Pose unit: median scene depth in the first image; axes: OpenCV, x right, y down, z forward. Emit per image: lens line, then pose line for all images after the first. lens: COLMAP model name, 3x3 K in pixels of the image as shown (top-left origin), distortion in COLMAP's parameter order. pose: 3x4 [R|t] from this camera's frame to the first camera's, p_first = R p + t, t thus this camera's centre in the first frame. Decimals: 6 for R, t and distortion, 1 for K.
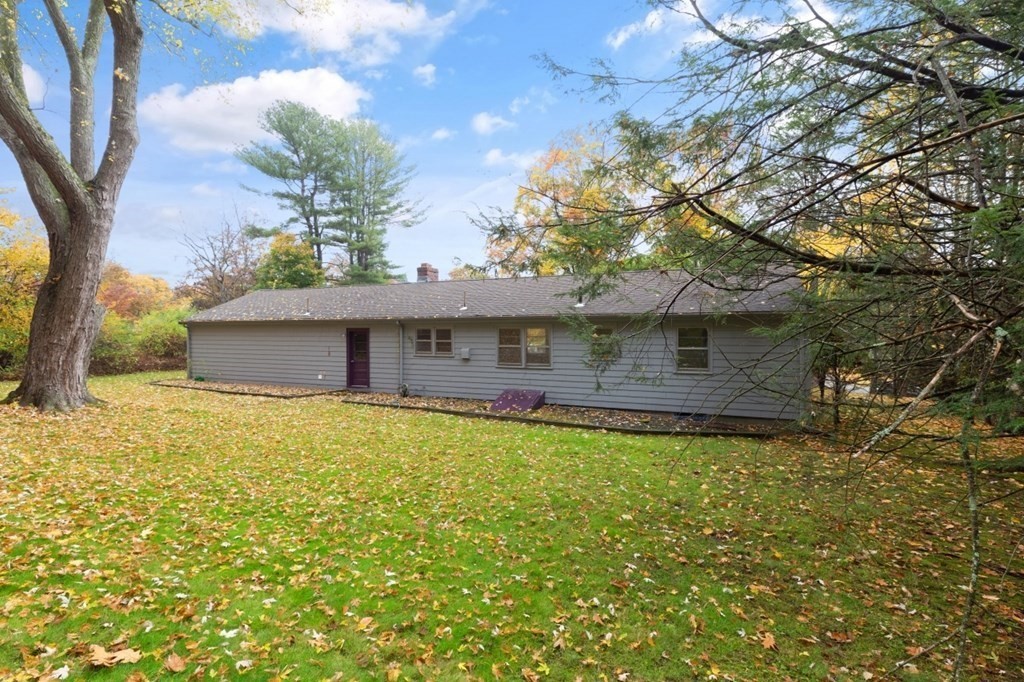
lens RADIAL K [[457.9, 0, 517.6], [0, 457.9, 329.2], [0, 0, 1]] dist [-0.001690, -0.000195]
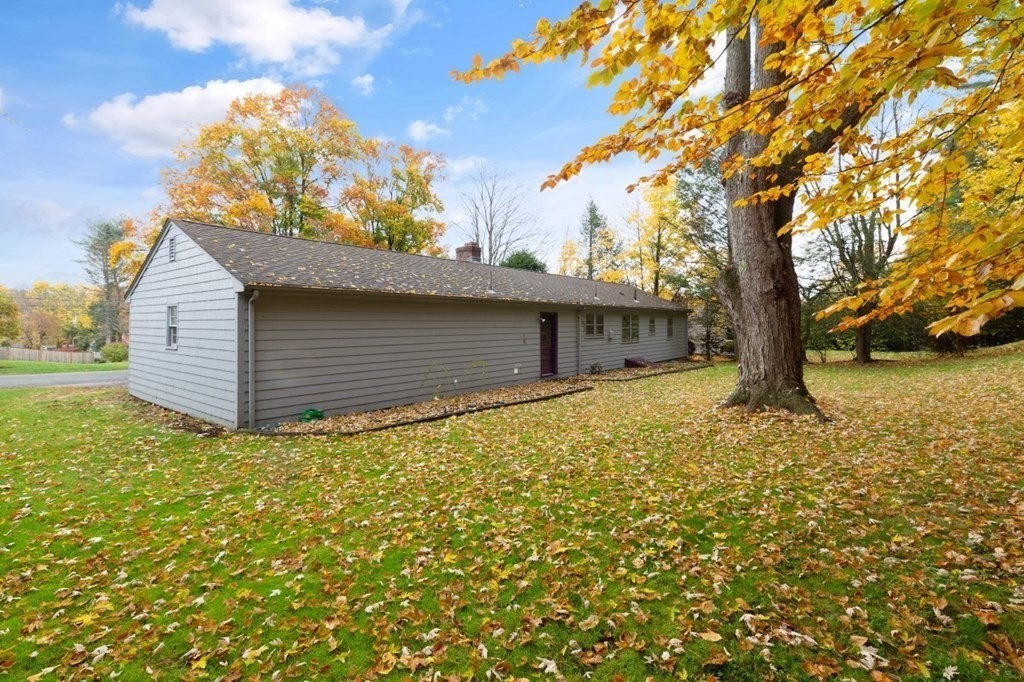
lens RADIAL K [[457.9, 0, 517.6], [0, 457.9, 329.2], [0, 0, 1]] dist [-0.001690, -0.000195]
pose [[0.261412, -0.009134, 0.965184, -1.396693], [-0.000755, 0.999953, 0.009668, 0.025942], [-0.965227, -0.003256, 0.261392, 0.898664]]
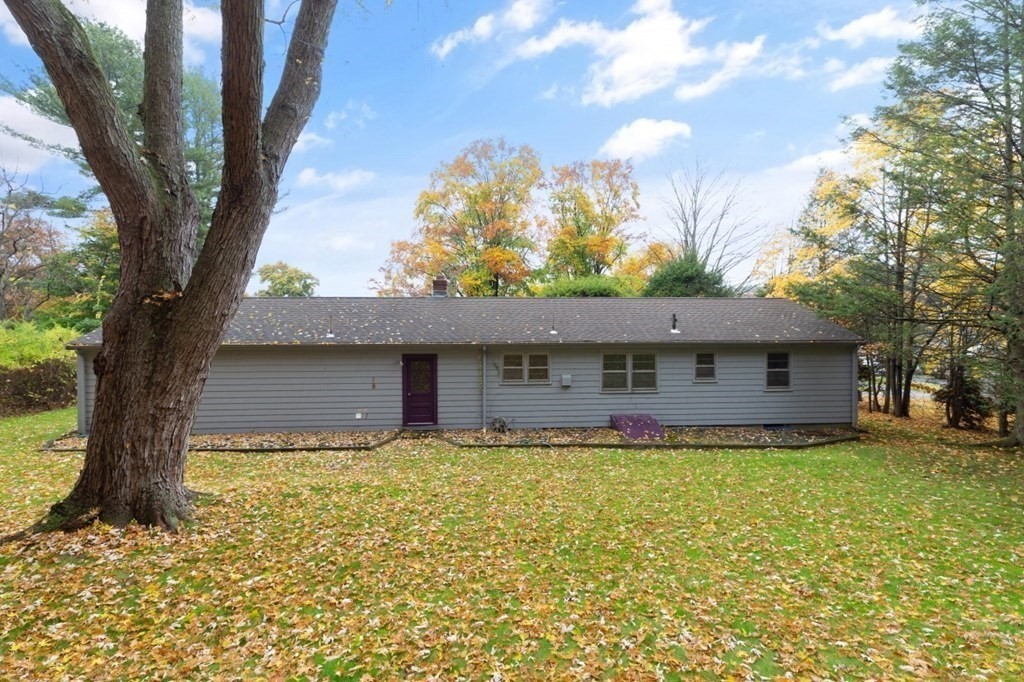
lens RADIAL K [[457.9, 0, 517.6], [0, 457.9, 329.2], [0, 0, 1]] dist [-0.001690, -0.000195]
pose [[0.889982, 0.002317, 0.455990, -0.625735], [-0.000202, 0.999989, -0.004685, -0.047901], [-0.455995, 0.004078, 0.889973, 0.195083]]
